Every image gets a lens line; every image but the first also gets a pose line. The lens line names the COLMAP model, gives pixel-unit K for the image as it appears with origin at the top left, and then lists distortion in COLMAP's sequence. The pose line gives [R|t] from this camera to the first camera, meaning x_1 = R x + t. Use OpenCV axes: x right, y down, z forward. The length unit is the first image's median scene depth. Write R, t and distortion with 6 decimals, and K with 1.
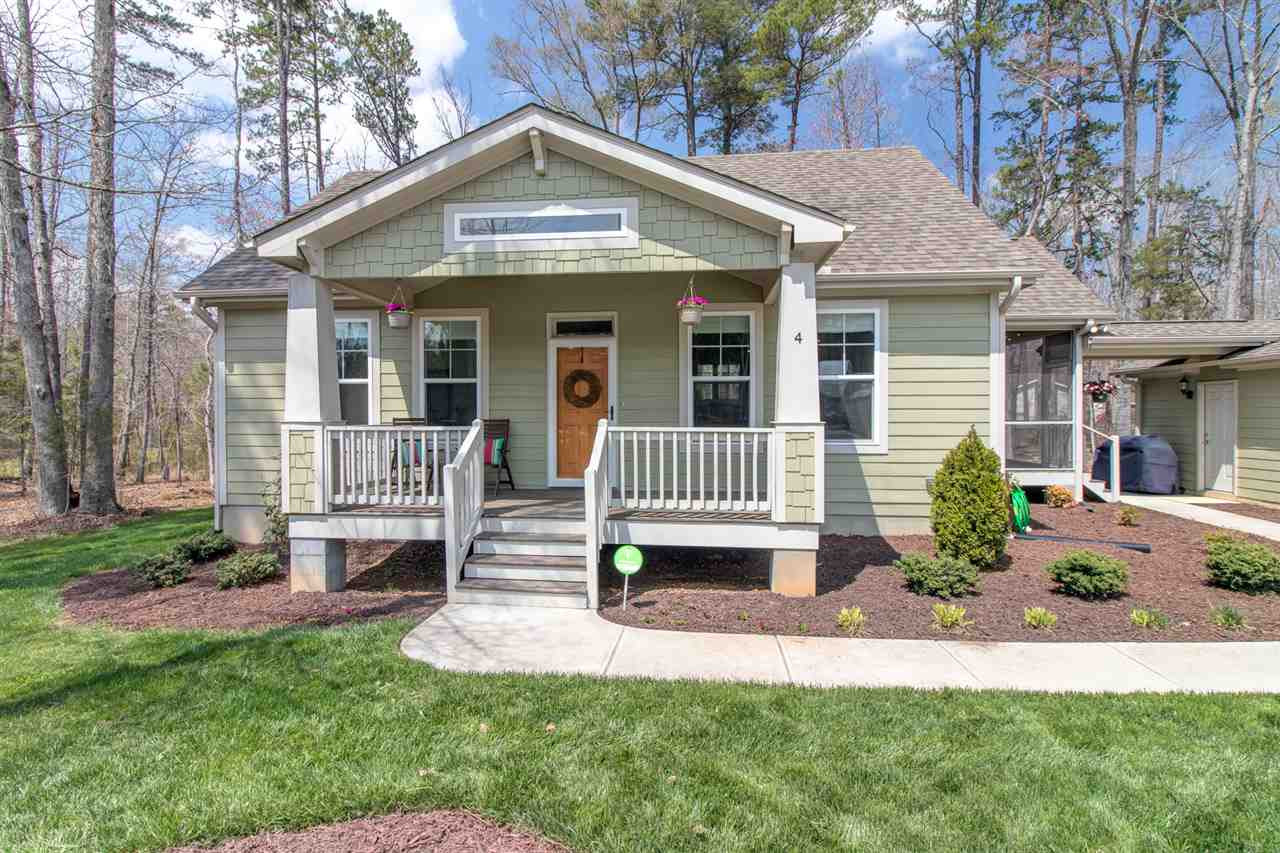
lens RADIAL K [[592.8, 0, 631.0], [0, 592.8, 416.6], [0, 0, 1]] dist [-0.000895, -0.000572]
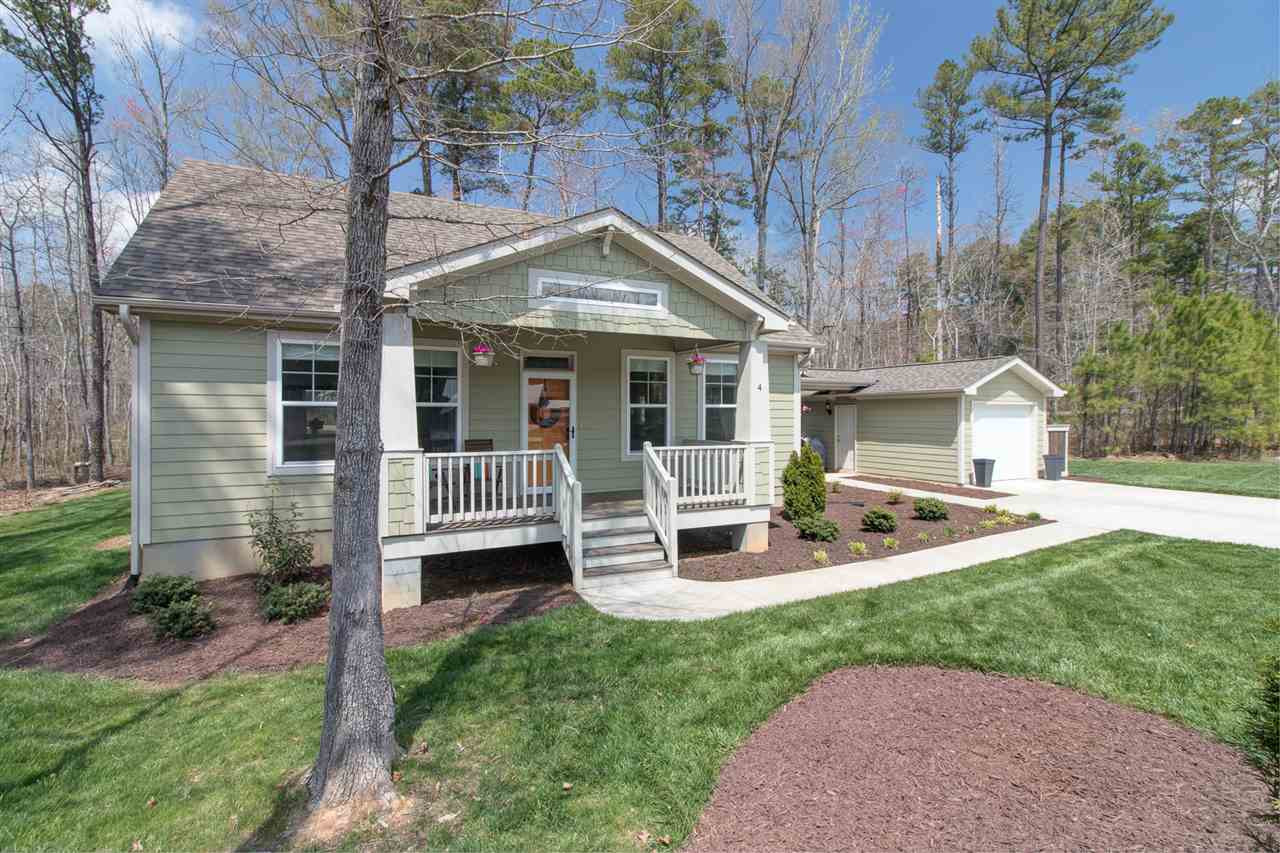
lens RADIAL K [[526.2, 0, 641.2], [0, 526.2, 414.9], [0, 0, 1]] dist [-0.000787, -0.000148]
pose [[0.864892, 0.001576, 0.501956, -0.673181], [0.002826, 0.999964, -0.008008, -0.048020], [-0.501950, 0.008345, 0.864856, -0.049667]]
